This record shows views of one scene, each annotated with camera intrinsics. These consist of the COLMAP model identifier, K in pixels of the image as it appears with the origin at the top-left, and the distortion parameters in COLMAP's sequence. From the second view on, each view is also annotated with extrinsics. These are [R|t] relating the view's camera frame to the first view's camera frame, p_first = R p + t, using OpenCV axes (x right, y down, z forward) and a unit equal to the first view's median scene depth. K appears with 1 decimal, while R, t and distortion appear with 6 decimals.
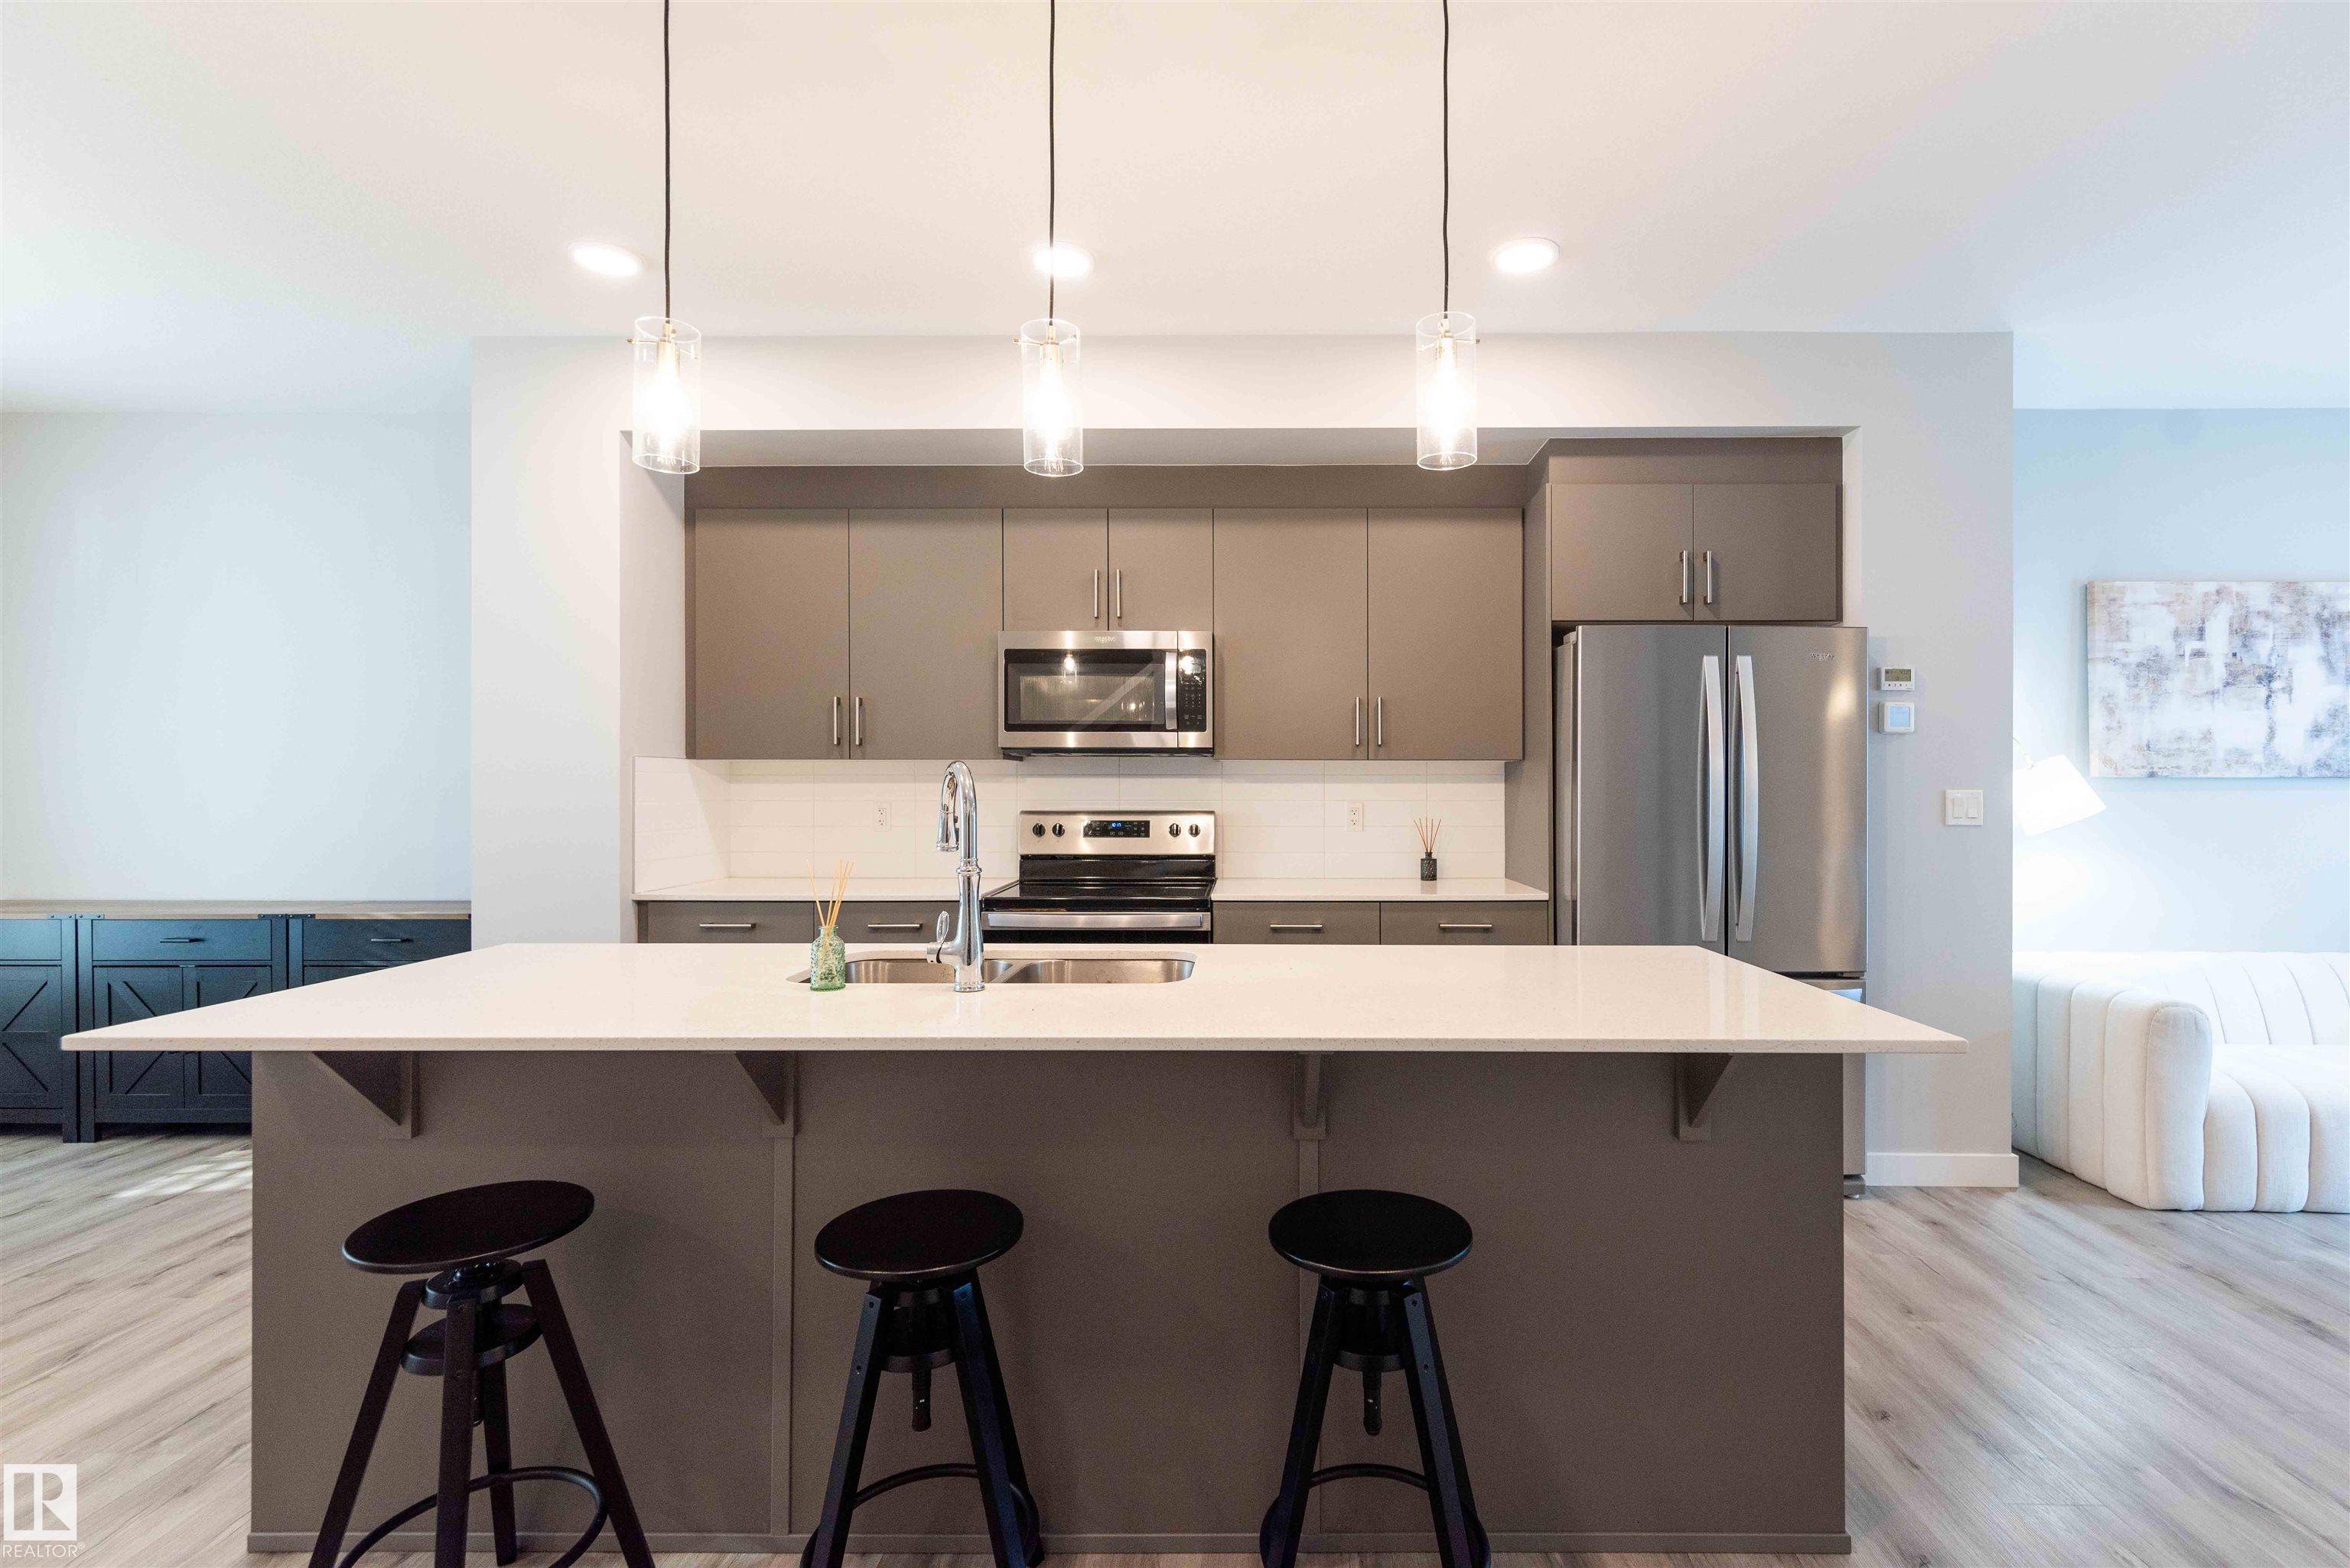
lens RADIAL K [[1030.0, 0, 1211.9], [0, 1030.0, 795.4], [0, 0, 1]] dist [-0.000340, 0.000151]
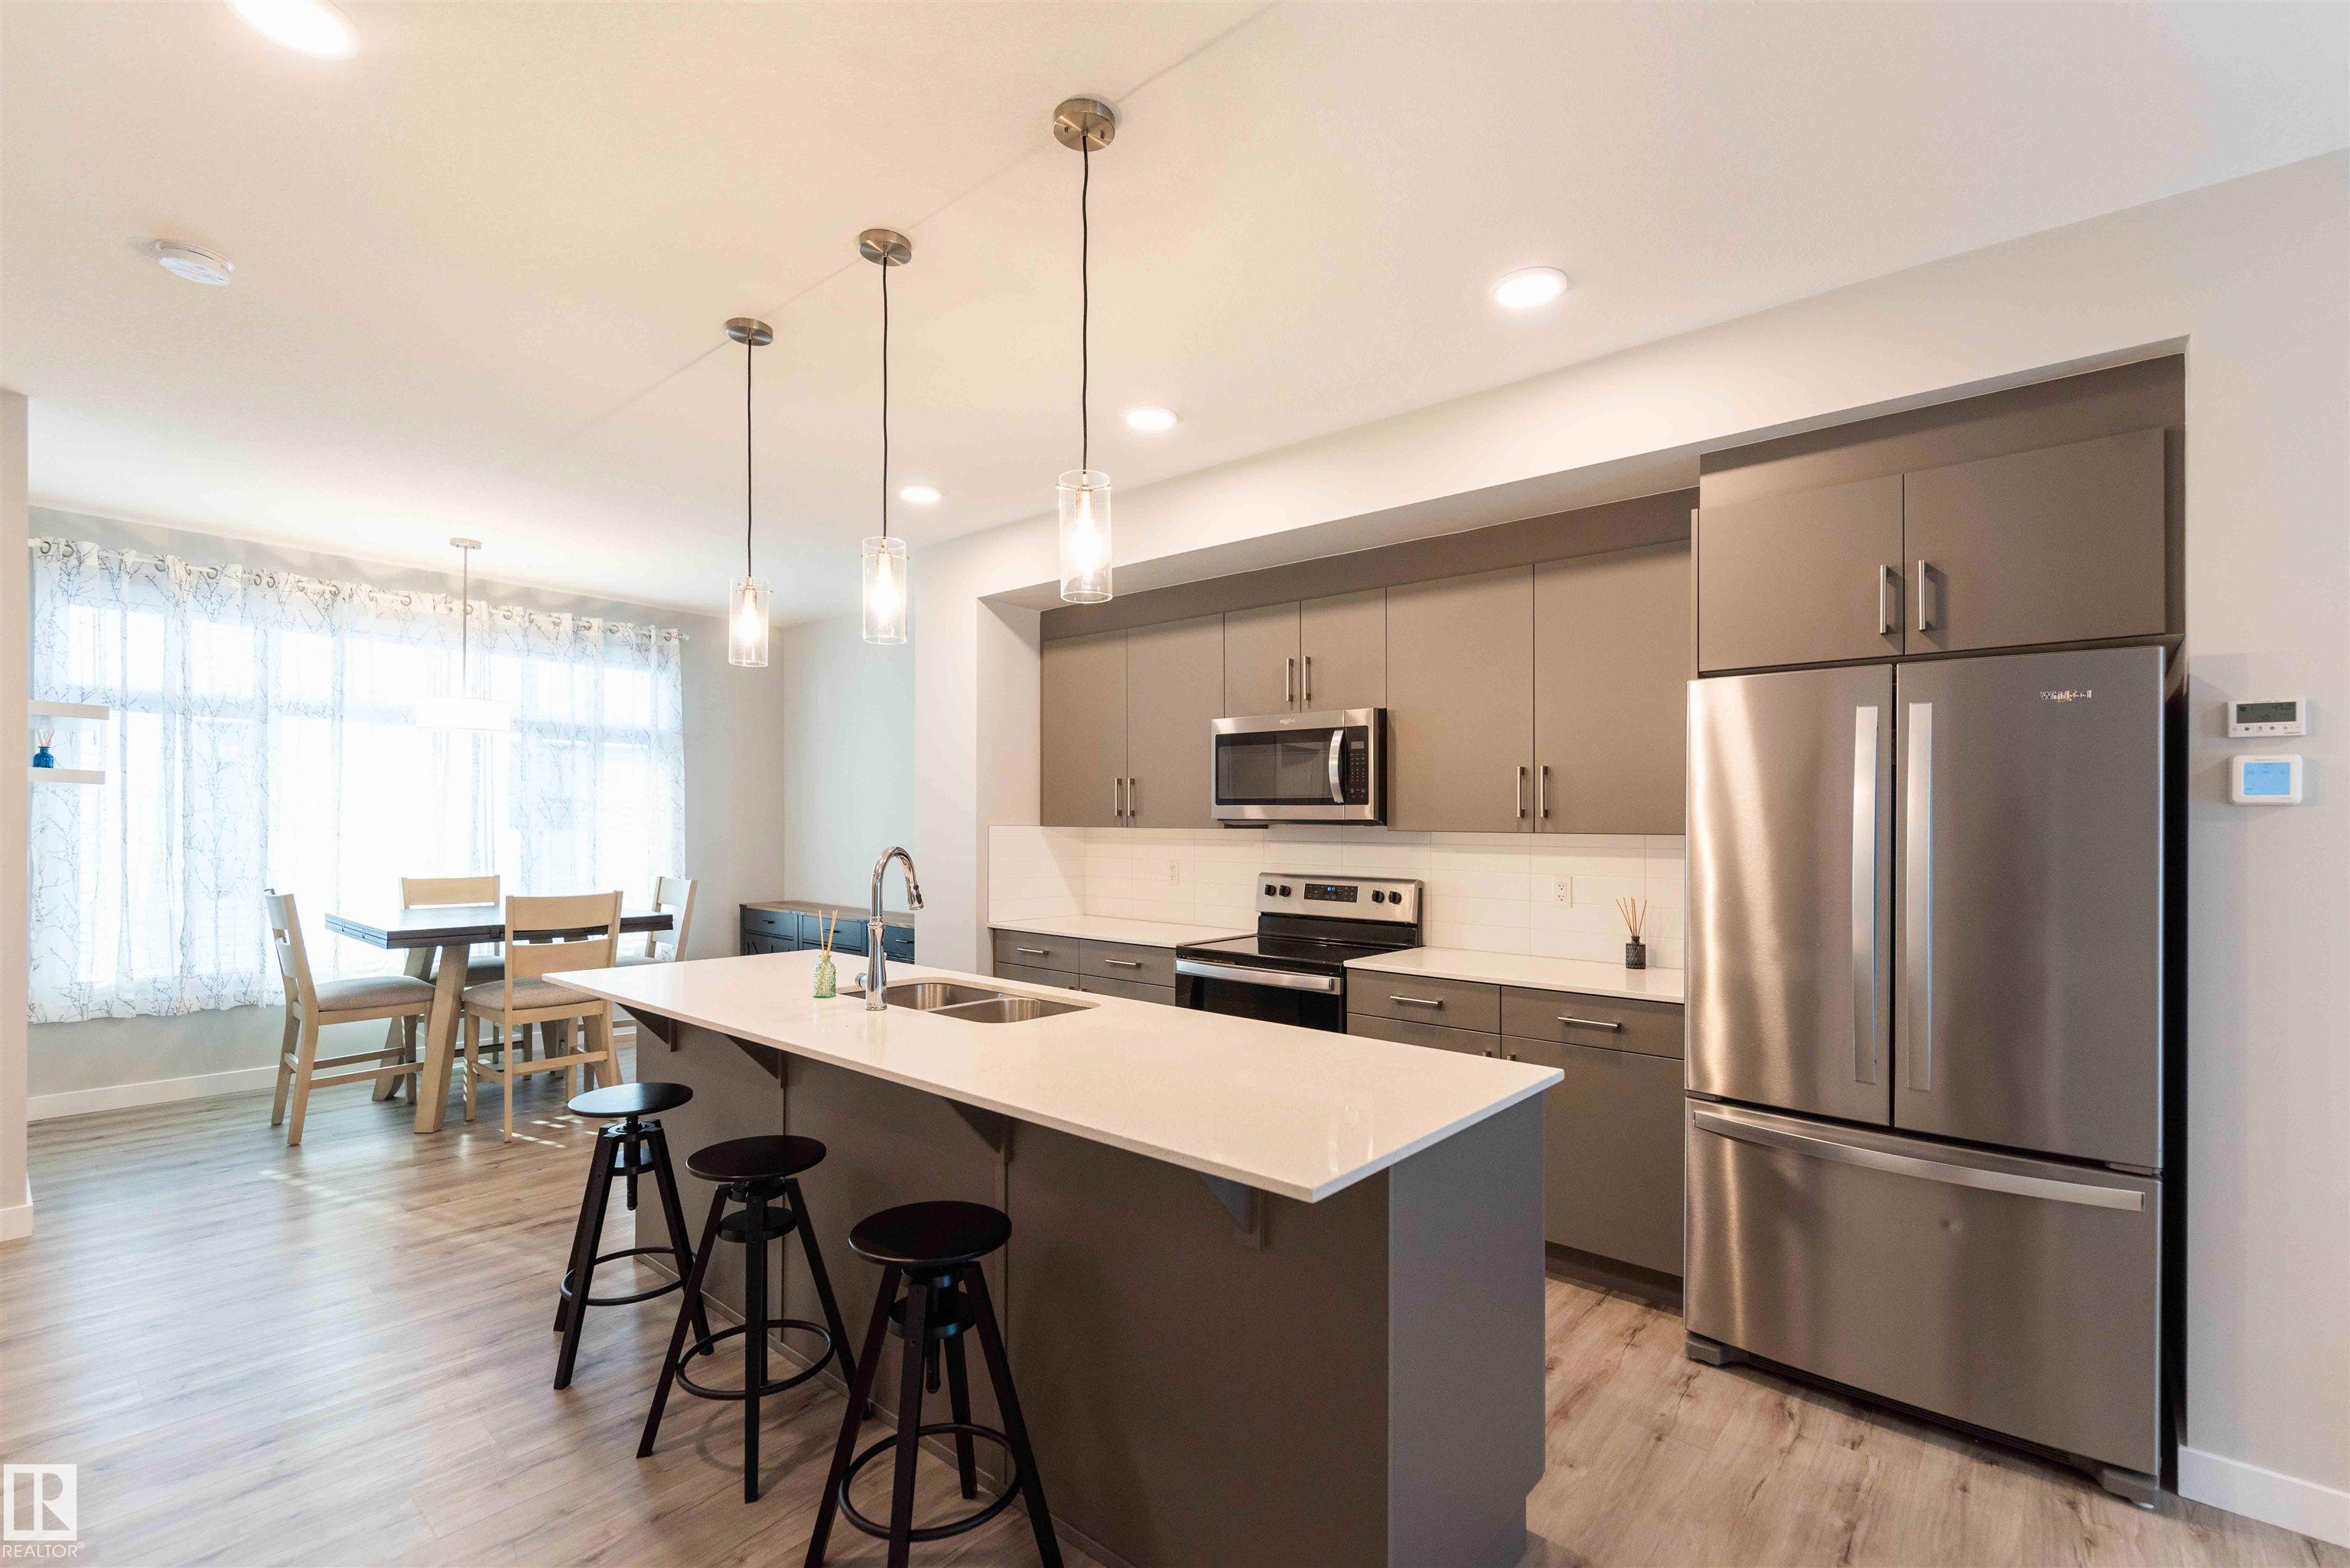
lens RADIAL K [[1030.0, 0, 1173.3], [0, 1030.0, 827.1], [0, 0, 1]] dist [-0.000340, 0.000151]
pose [[0.764320, 0.007202, -0.644797, 0.499894], [-0.010956, 0.999938, -0.001818, -0.033874], [0.644744, 0.008454, 0.764352, 0.075936]]
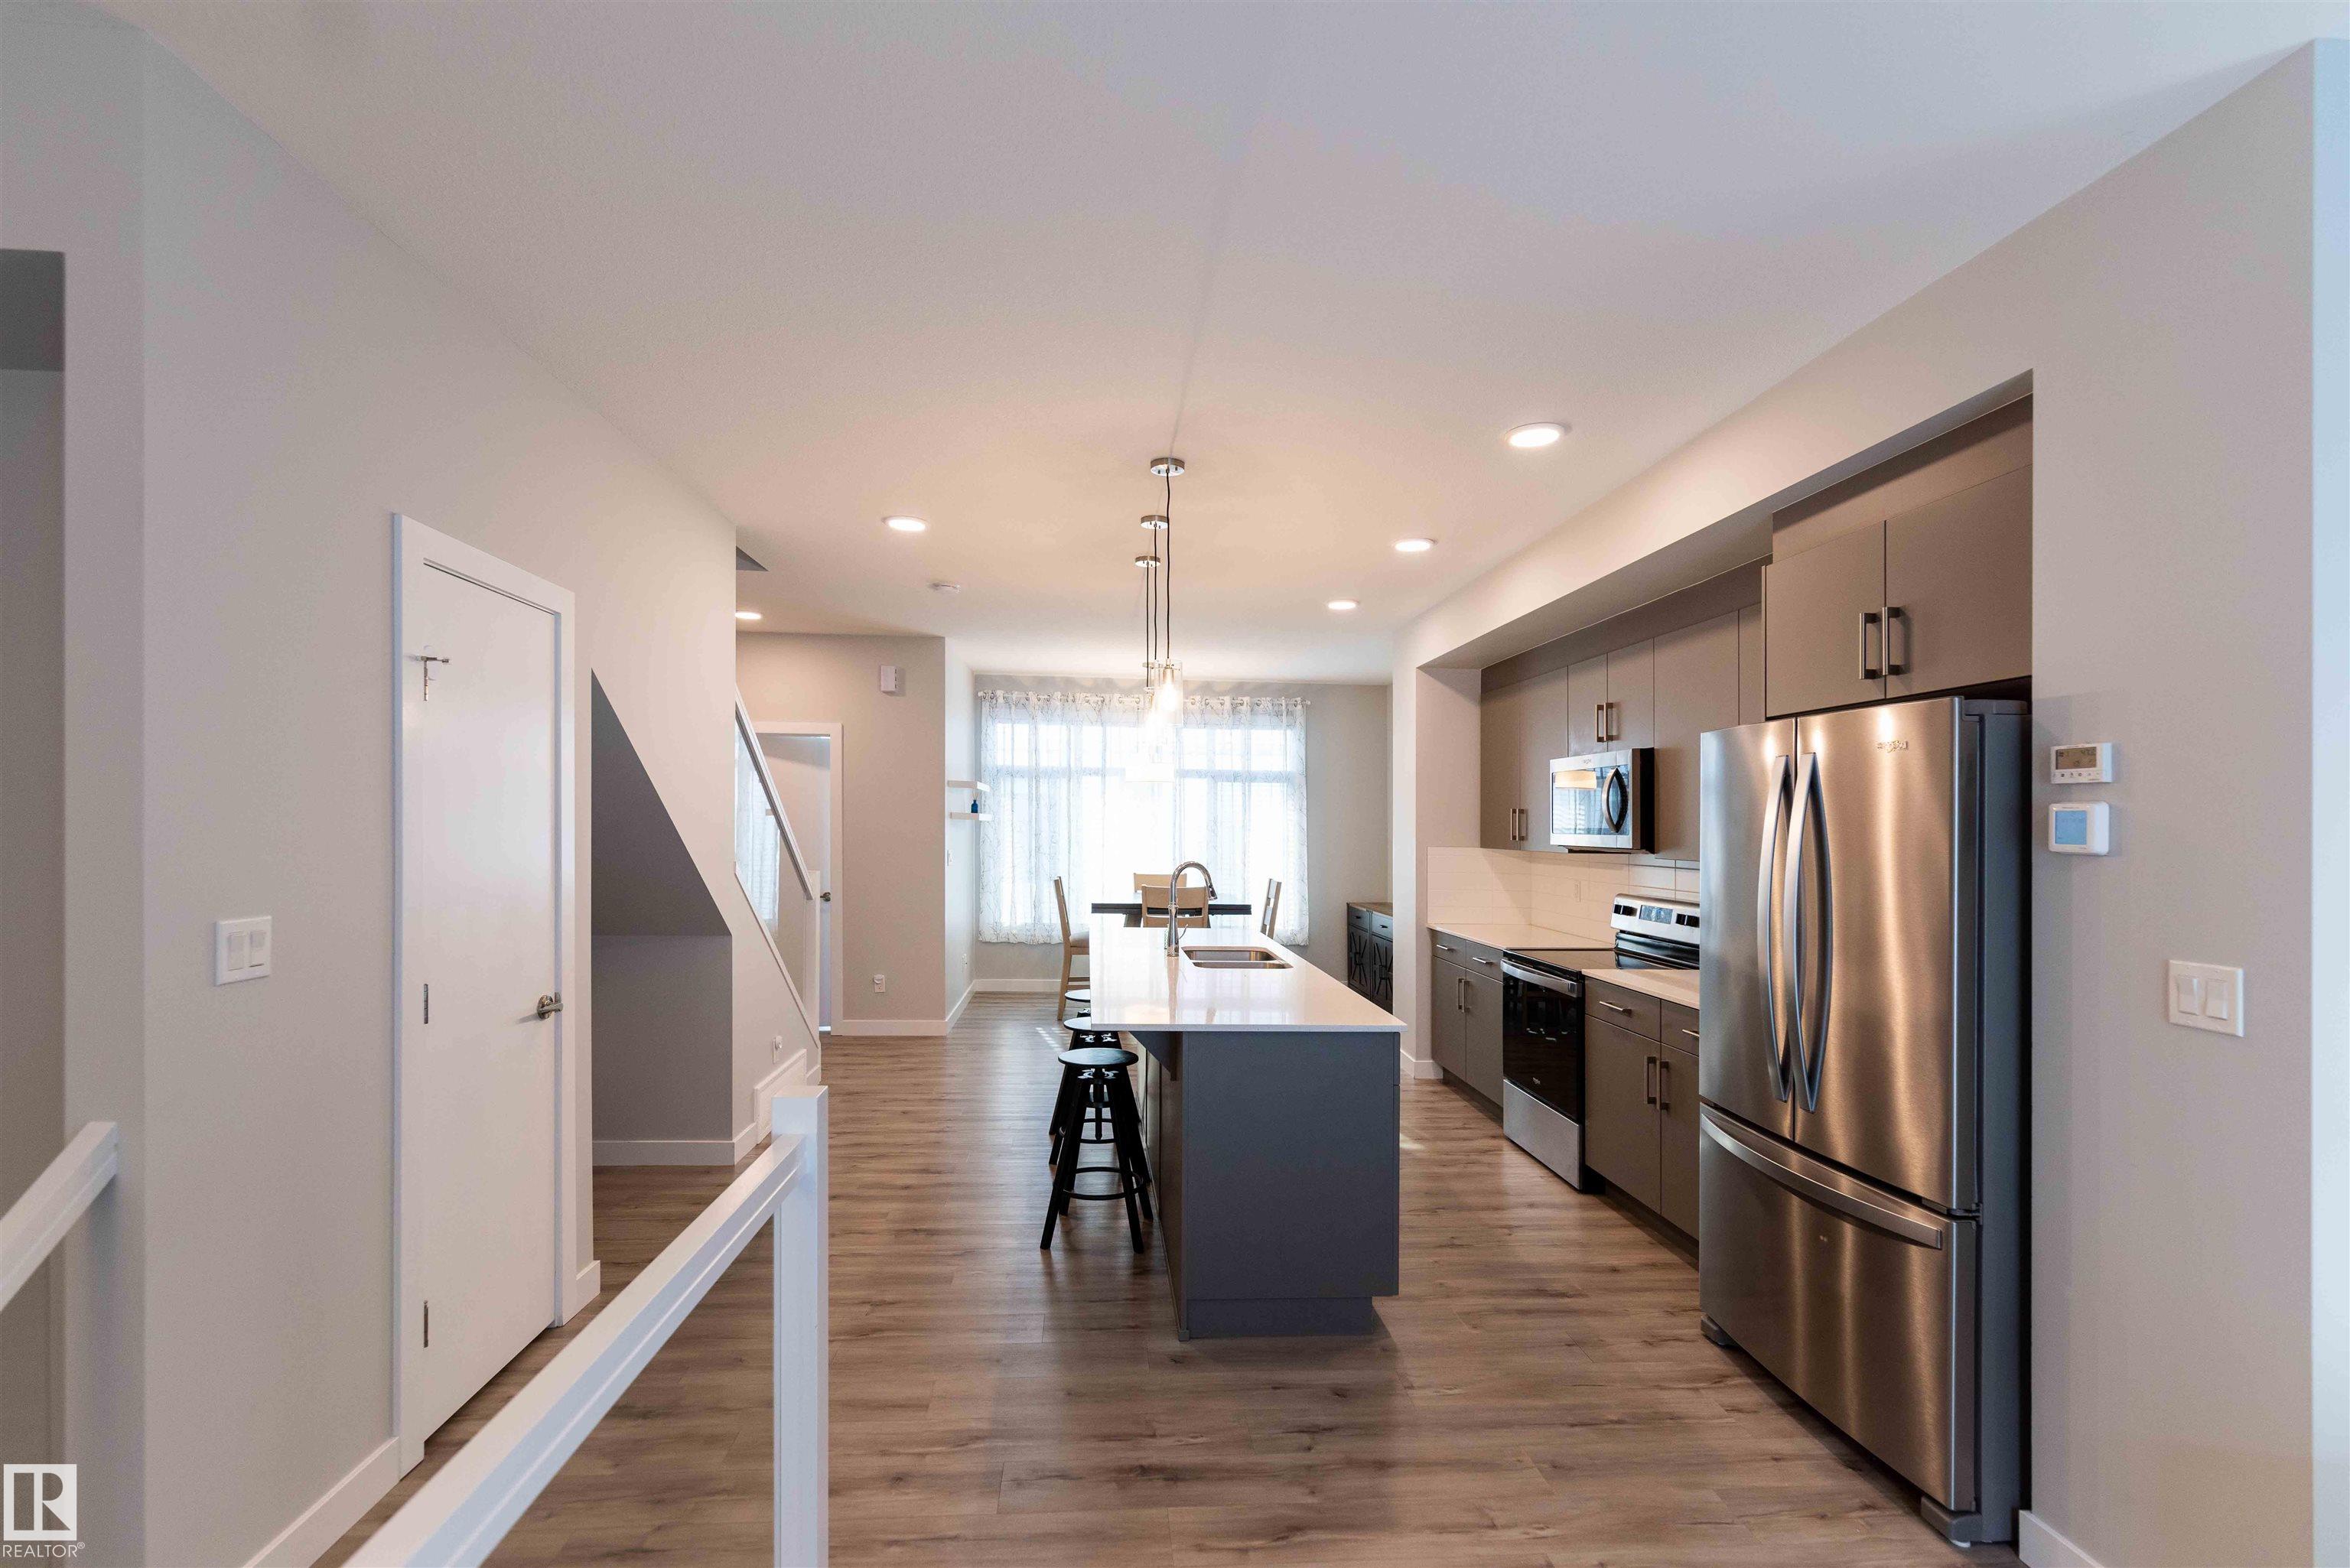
lens RADIAL K [[1030.0, 0, 1169.5], [0, 1030.0, 813.8], [0, 0, 1]] dist [-0.000340, 0.000151]
pose [[0.088828, -0.011302, -0.995983, 1.083742], [-0.017135, 0.999770, -0.012873, -0.059115], [0.995900, 0.018210, 0.088614, 0.362183]]
